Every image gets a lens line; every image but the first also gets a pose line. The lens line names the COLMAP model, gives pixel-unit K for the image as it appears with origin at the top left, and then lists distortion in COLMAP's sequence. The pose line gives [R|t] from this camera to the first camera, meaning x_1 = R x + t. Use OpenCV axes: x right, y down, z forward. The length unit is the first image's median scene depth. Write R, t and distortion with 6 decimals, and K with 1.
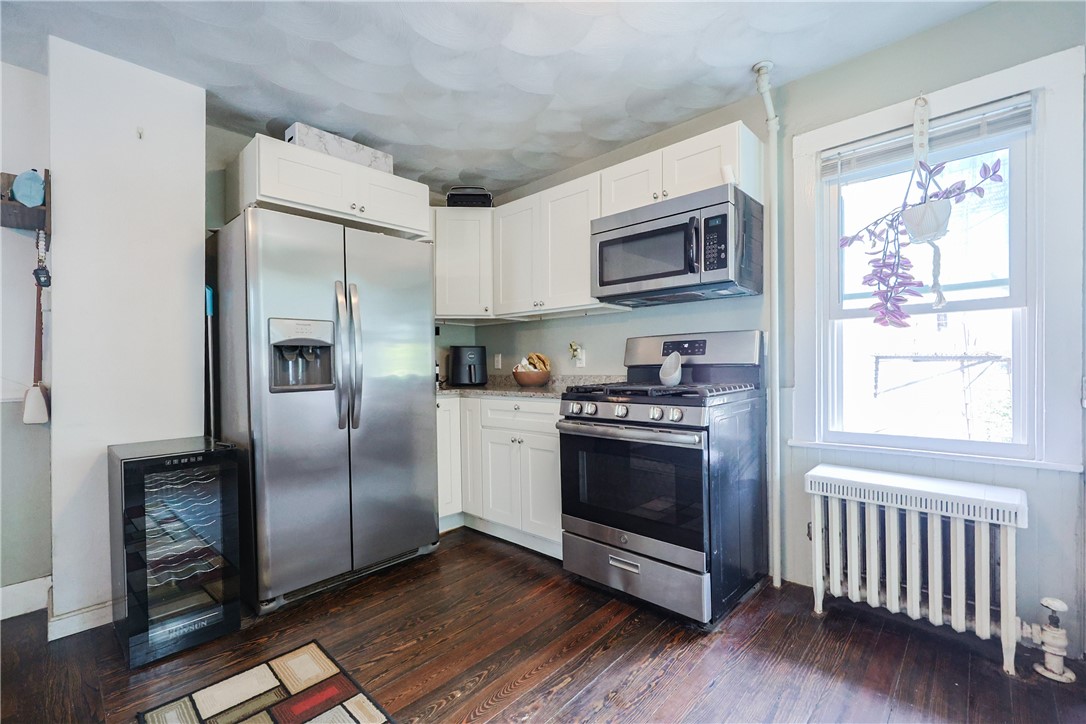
lens RADIAL K [[472.3, 0, 574.6], [0, 472.3, 372.7], [0, 0, 1]] dist [-0.002446, 0.000286]
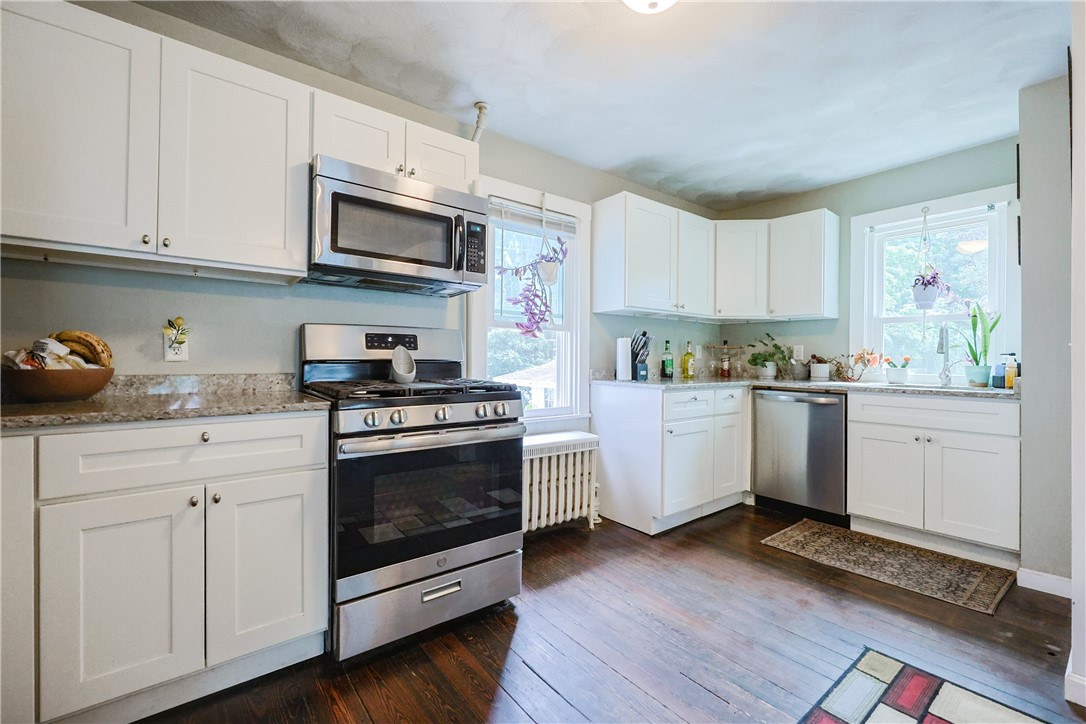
lens RADIAL K [[472.3, 0, 540.1], [0, 472.3, 357.2], [0, 0, 1]] dist [-0.002446, 0.000286]
pose [[0.168006, 0.016433, 0.985649, -0.687911], [0.004910, 0.999835, -0.017506, -0.005768], [-0.985774, 0.007781, 0.167898, 0.637646]]
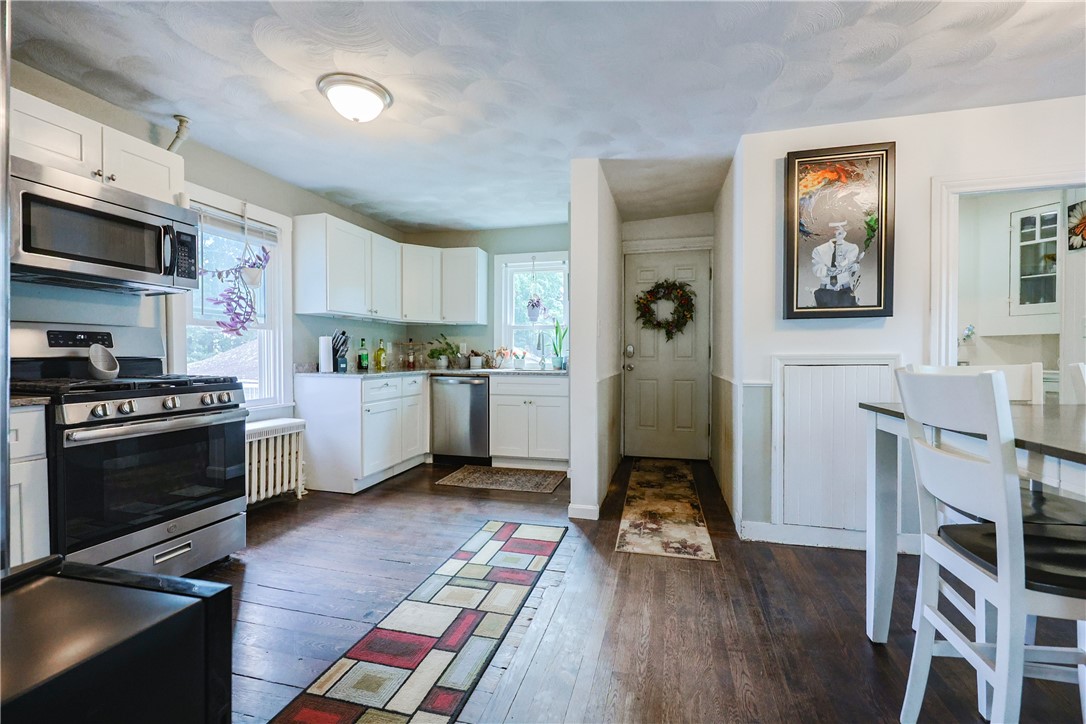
lens RADIAL K [[472.3, 0, 556.5], [0, 472.3, 363.0], [0, 0, 1]] dist [-0.002446, 0.000286]
pose [[-0.474225, -0.006790, 0.880377, -1.121396], [0.016552, 0.999725, 0.016626, -0.007579], [-0.880248, 0.022456, -0.473983, 0.703337]]
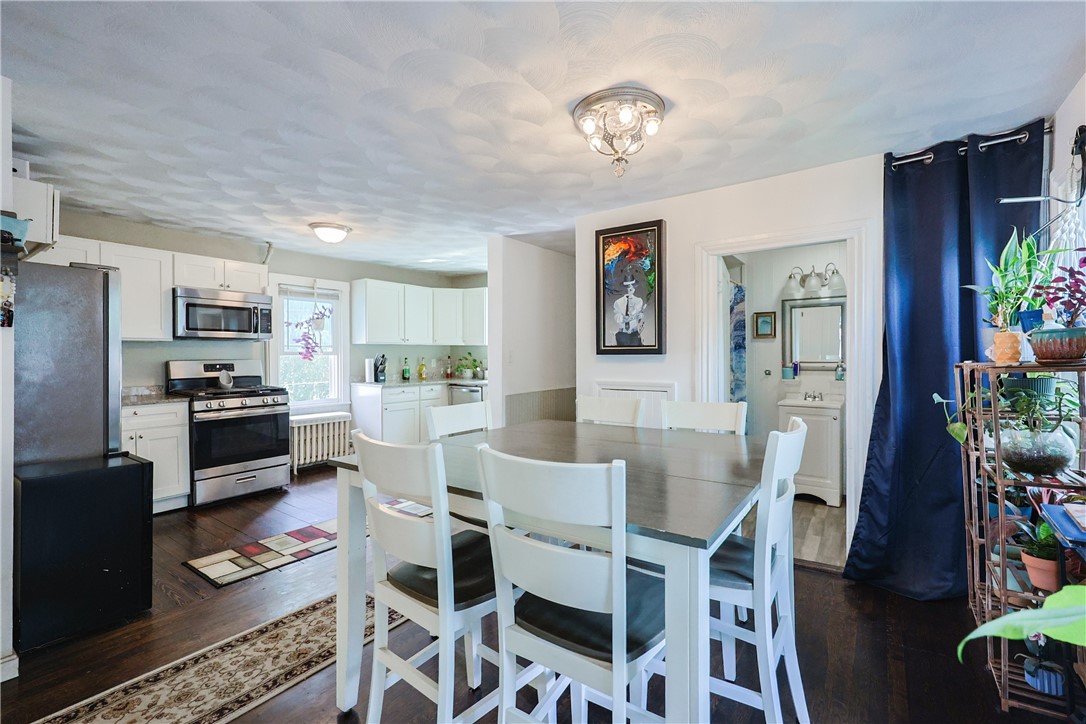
lens RADIAL K [[472.3, 0, 544.9], [0, 472.3, 361.8], [0, 0, 1]] dist [-0.002446, 0.000286]
pose [[-0.126214, -0.007334, 0.991976, -1.911366], [0.014026, 0.999860, 0.009177, -0.082477], [-0.991904, 0.015072, -0.126093, -0.002884]]
